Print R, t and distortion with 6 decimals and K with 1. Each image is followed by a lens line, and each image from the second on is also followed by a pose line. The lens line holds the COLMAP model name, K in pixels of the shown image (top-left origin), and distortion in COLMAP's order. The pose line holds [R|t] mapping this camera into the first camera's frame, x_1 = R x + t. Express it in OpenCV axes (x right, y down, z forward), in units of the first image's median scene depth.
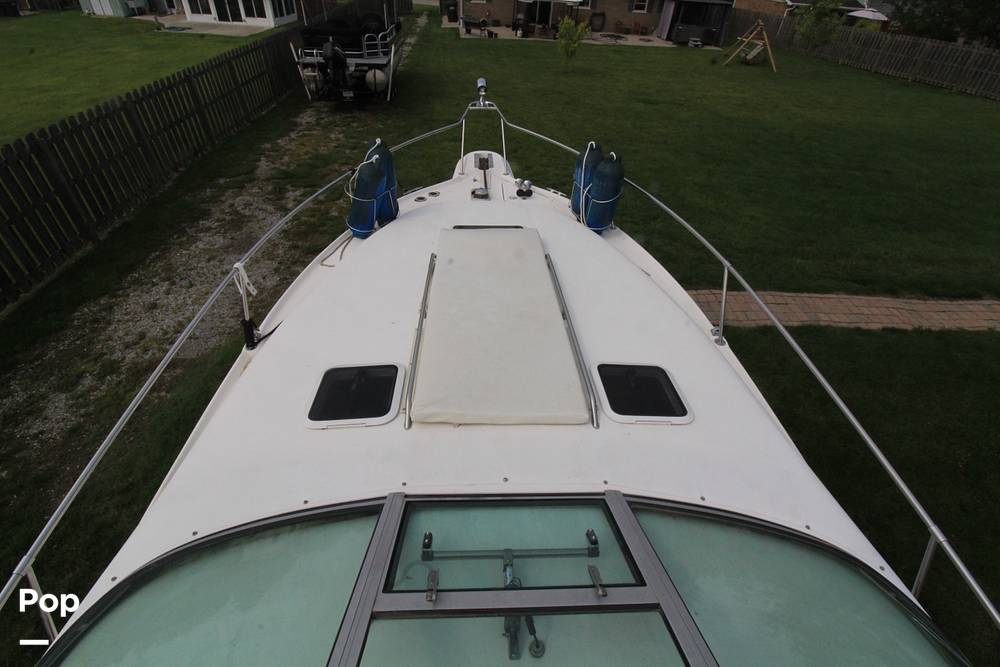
lens RADIAL K [[453.1, 0, 498.9], [0, 453.1, 331.8], [0, 0, 1]] dist [0.004206, 0.000047]
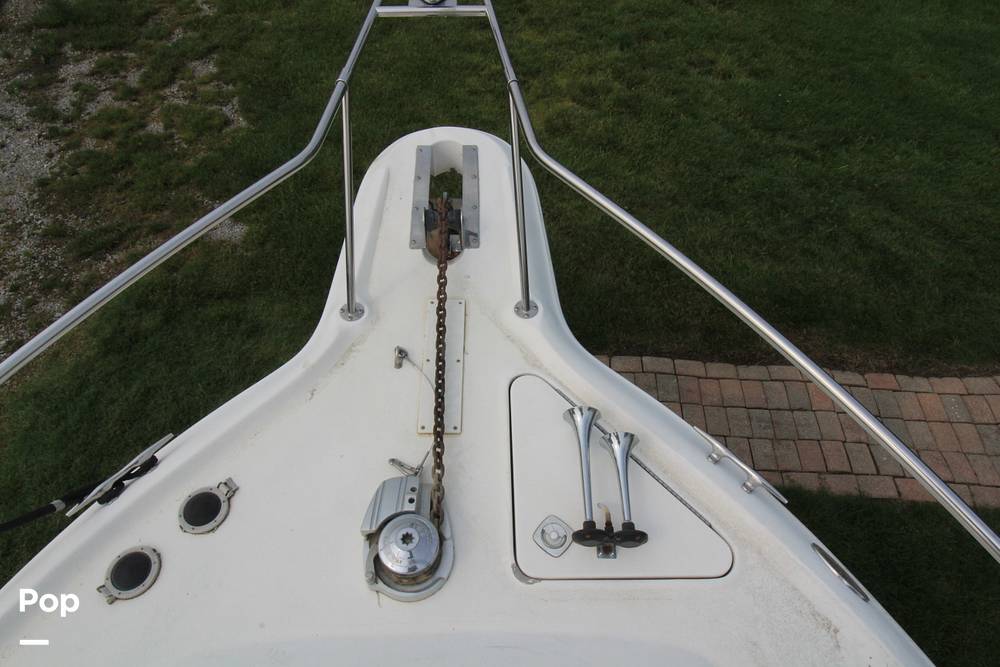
lens RADIAL K [[614.6, 0, 500.9], [0, 614.6, 334.9], [0, 0, 1]] dist [0.001370, 0.000656]
pose [[0.999859, 0.006020, -0.015678, 0.004015], [-0.001801, 0.966603, 0.256272, -0.220639], [0.016697, -0.256208, 0.966478, 0.344340]]
